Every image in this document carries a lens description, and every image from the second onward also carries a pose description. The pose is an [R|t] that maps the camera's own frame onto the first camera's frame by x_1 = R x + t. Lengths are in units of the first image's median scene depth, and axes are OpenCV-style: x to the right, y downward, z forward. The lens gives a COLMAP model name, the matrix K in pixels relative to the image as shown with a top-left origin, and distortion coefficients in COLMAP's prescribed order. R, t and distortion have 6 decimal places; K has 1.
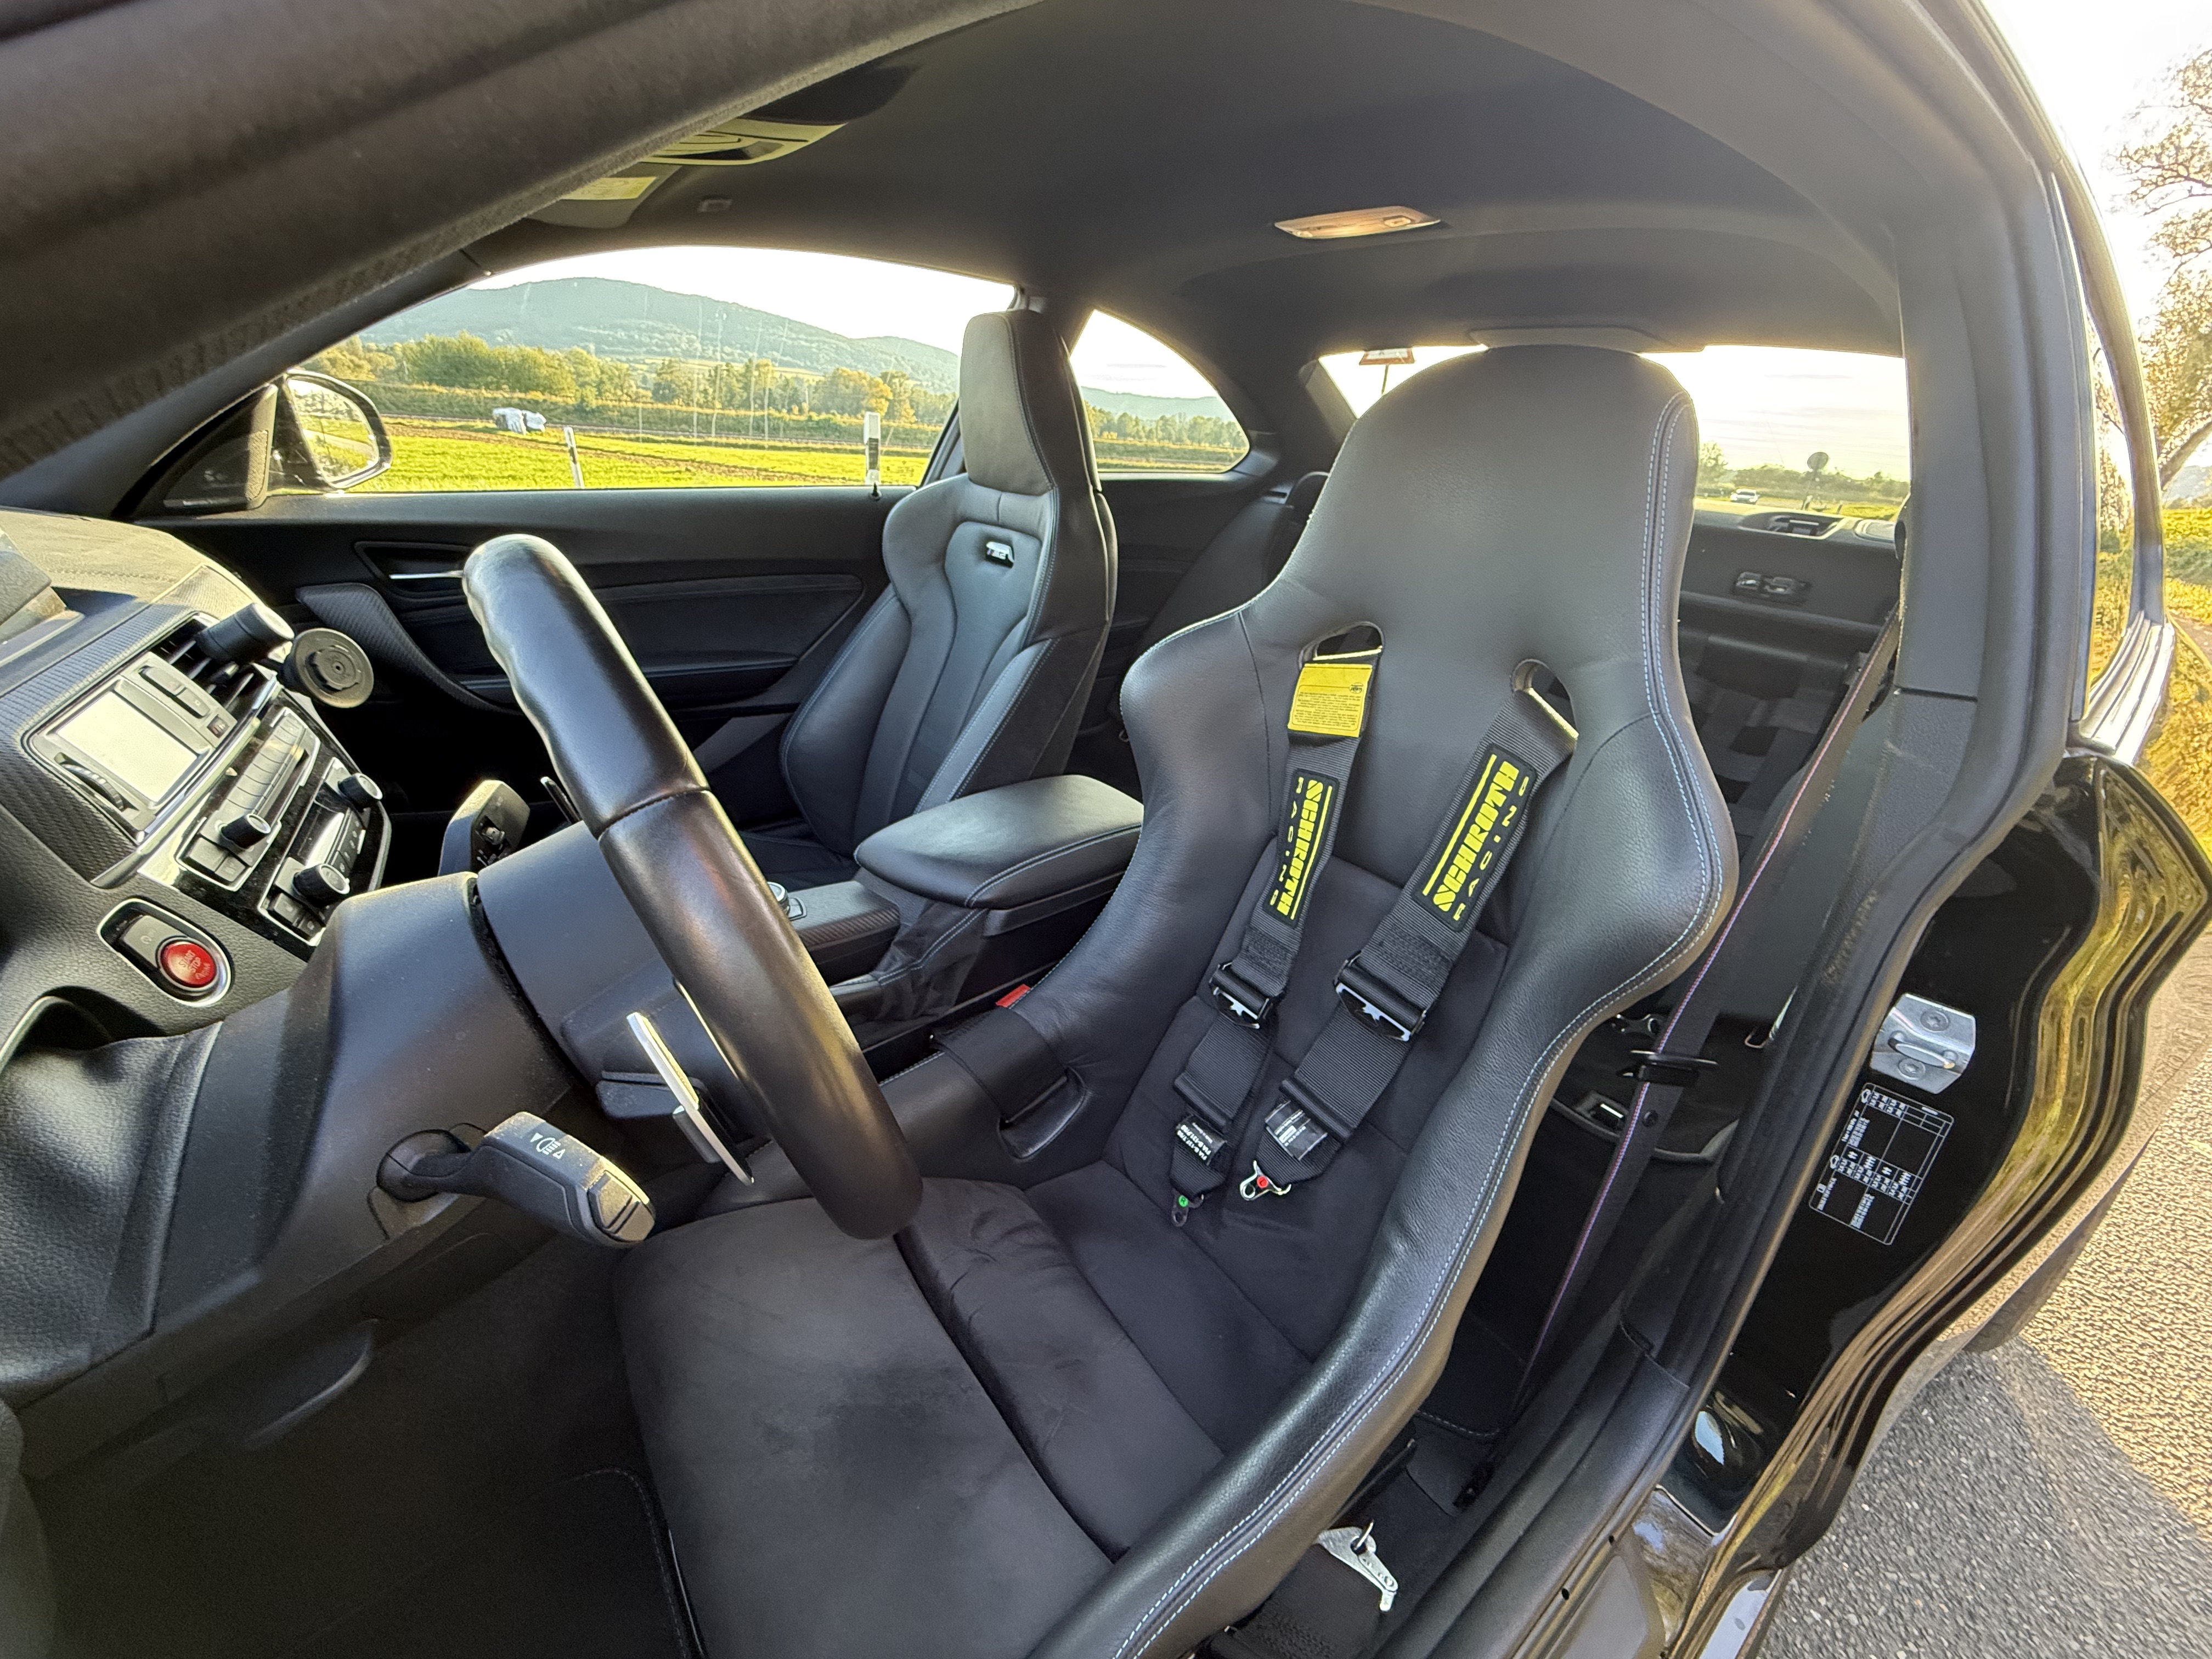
lens RADIAL K [[870.3, 0, 1103.2], [0, 870.3, 835.9], [0, 0, 1]] dist [-0.003346, -0.000901]
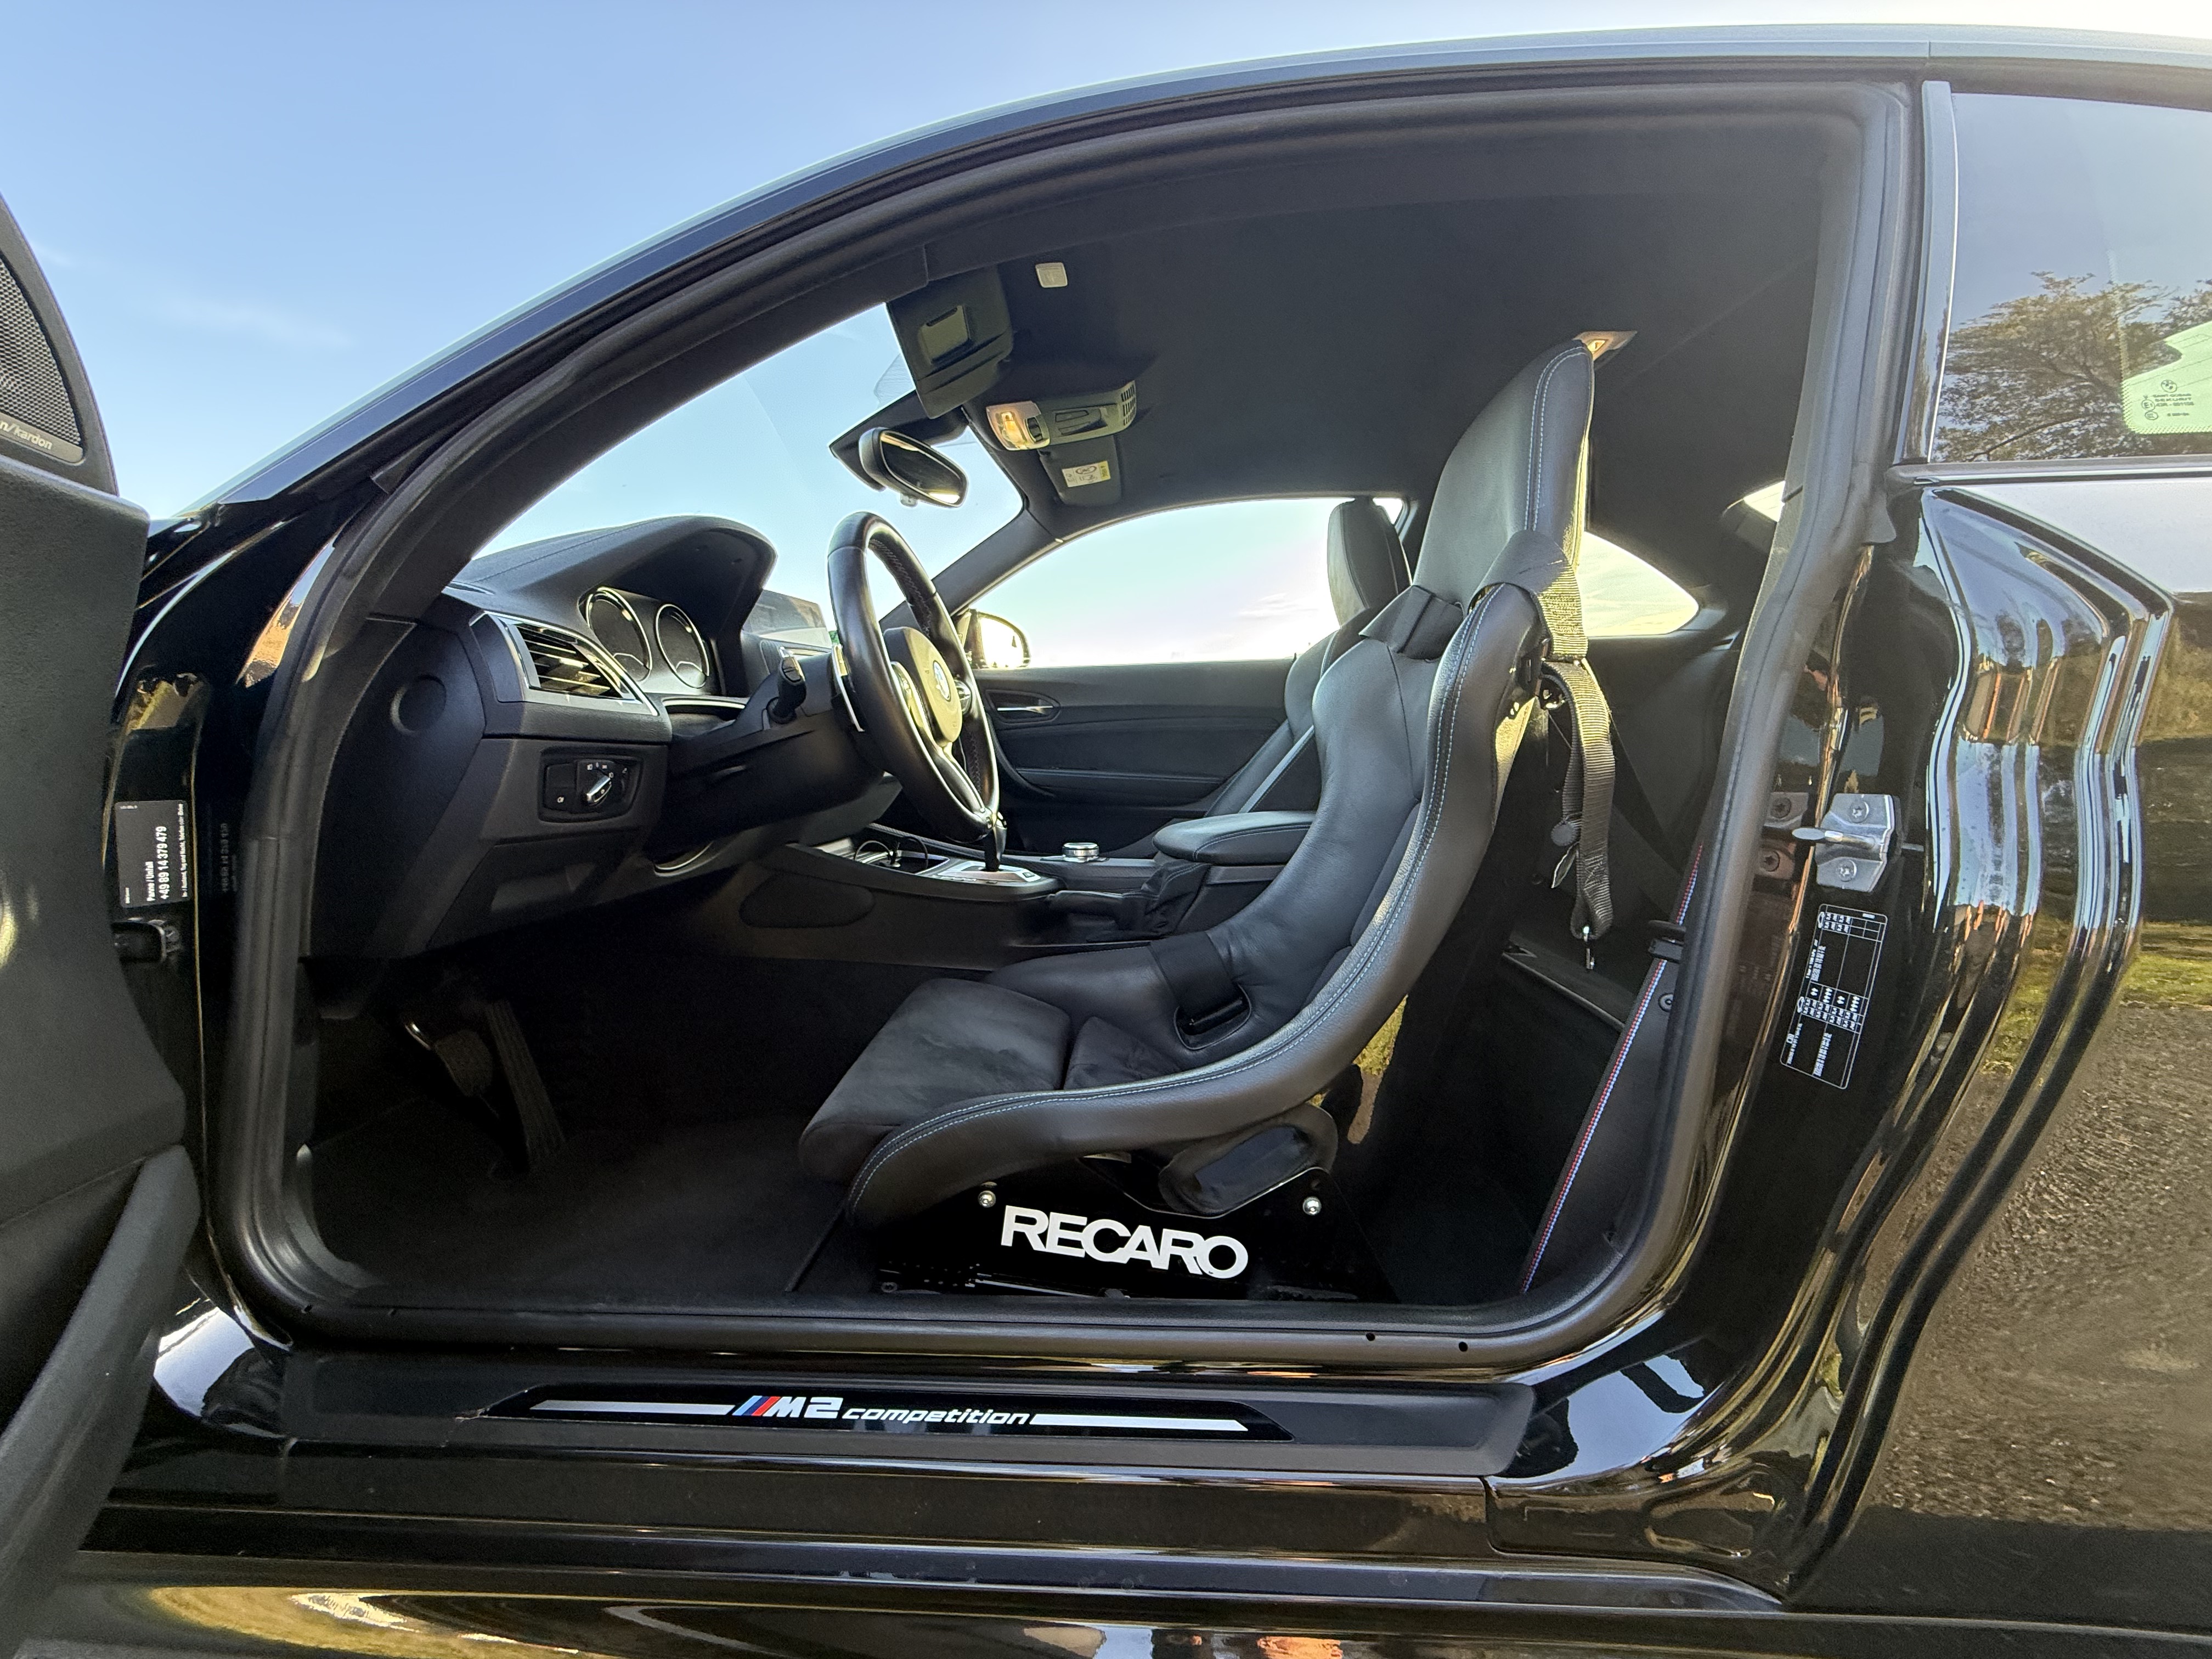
lens RADIAL K [[870.3, 0, 1110.1], [0, 870.3, 830.9], [0, 0, 1]] dist [-0.003346, -0.000901]
pose [[0.763226, 0.004916, -0.646113, 0.083016], [-0.222868, 0.940605, -0.256109, 0.055918], [0.606478, 0.339467, 0.718990, -0.010370]]
